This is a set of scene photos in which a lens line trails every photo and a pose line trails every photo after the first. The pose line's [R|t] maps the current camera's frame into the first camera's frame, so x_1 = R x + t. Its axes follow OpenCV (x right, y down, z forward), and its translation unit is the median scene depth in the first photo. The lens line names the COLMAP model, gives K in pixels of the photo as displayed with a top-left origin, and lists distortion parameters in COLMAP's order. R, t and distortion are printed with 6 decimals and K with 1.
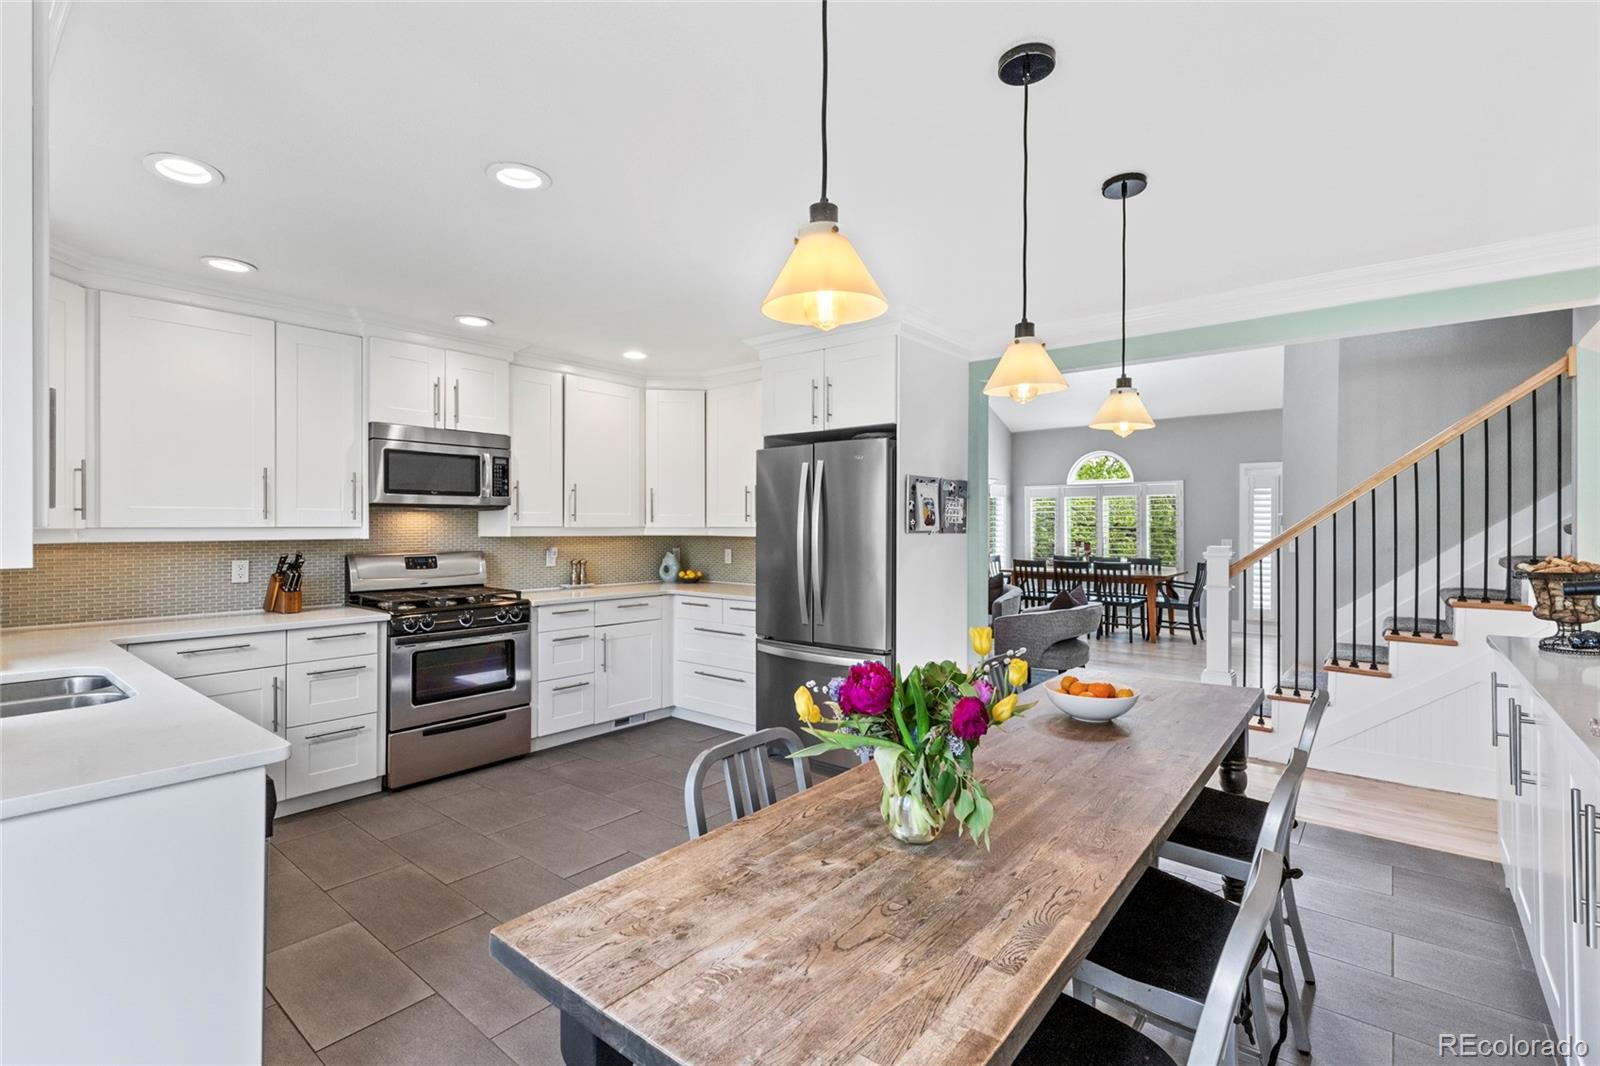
lens RADIAL K [[723.5, 0, 797.8], [0, 723.5, 528.2], [0, 0, 1]] dist [0.003513, -0.000419]
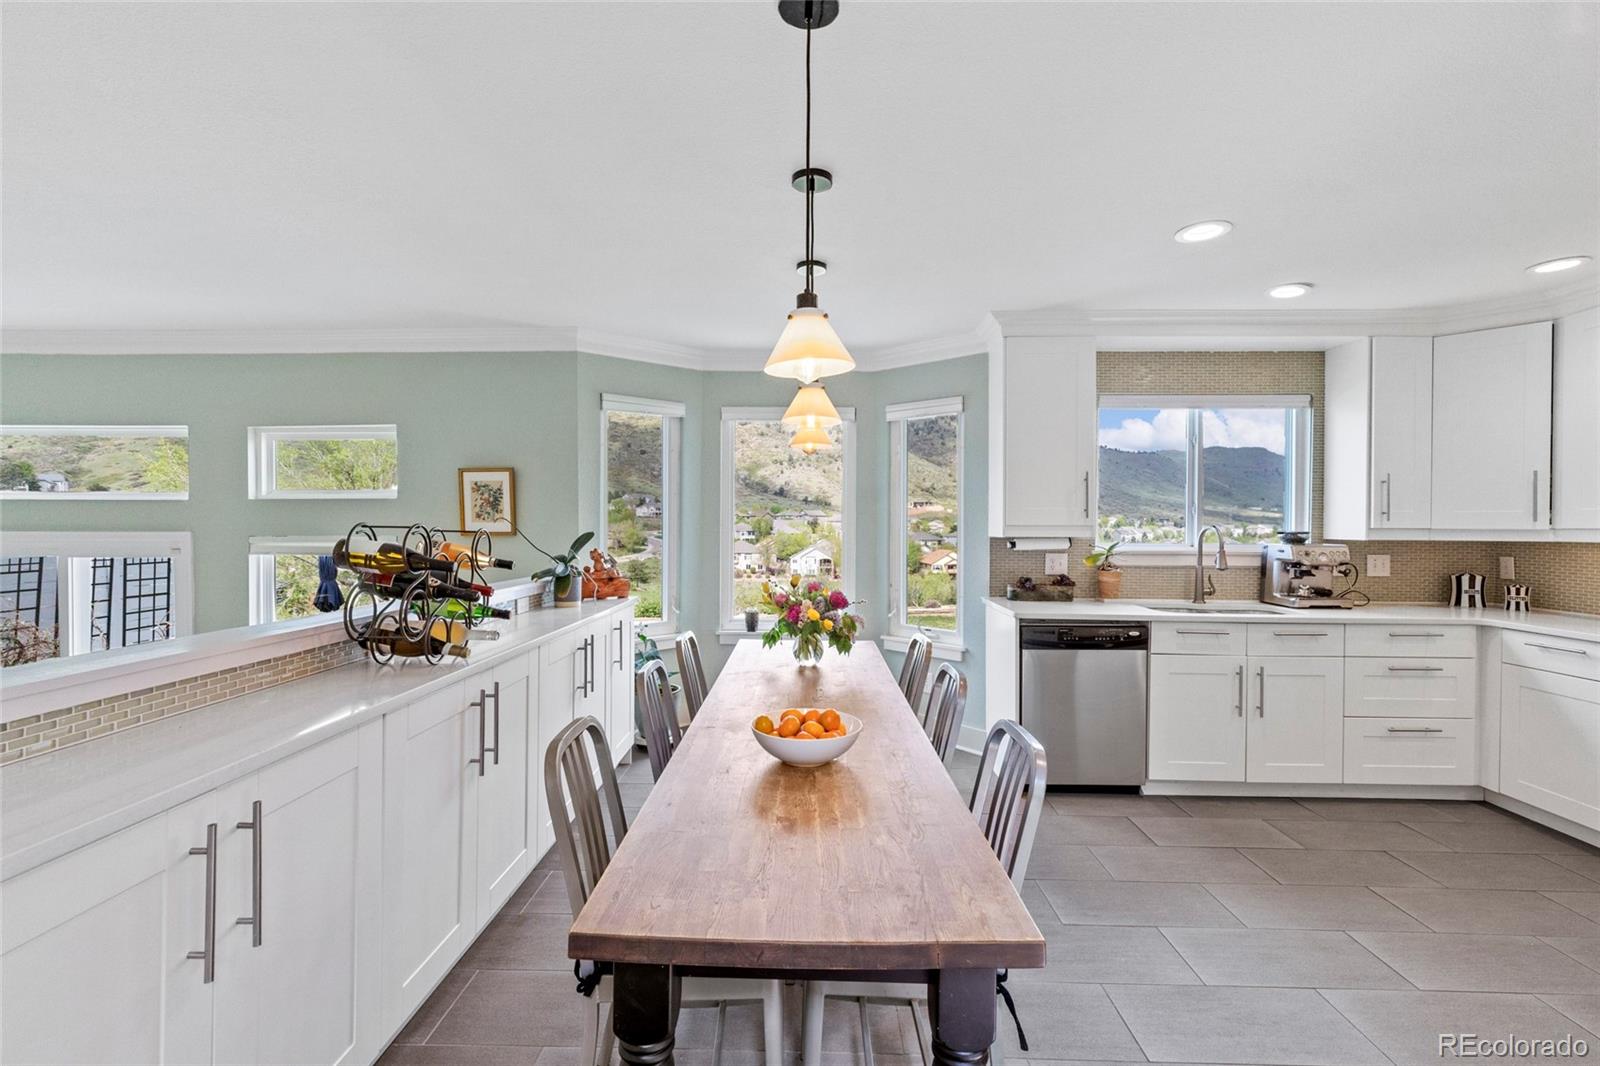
lens RADIAL K [[723.5, 0, 794.9], [0, 723.5, 528.7], [0, 0, 1]] dist [0.003513, -0.000419]
pose [[-0.786005, 0.000841, -0.618219, 0.351877], [-0.004941, 0.999959, 0.007643, -0.000971], [0.618200, 0.009062, -0.785969, 0.778142]]
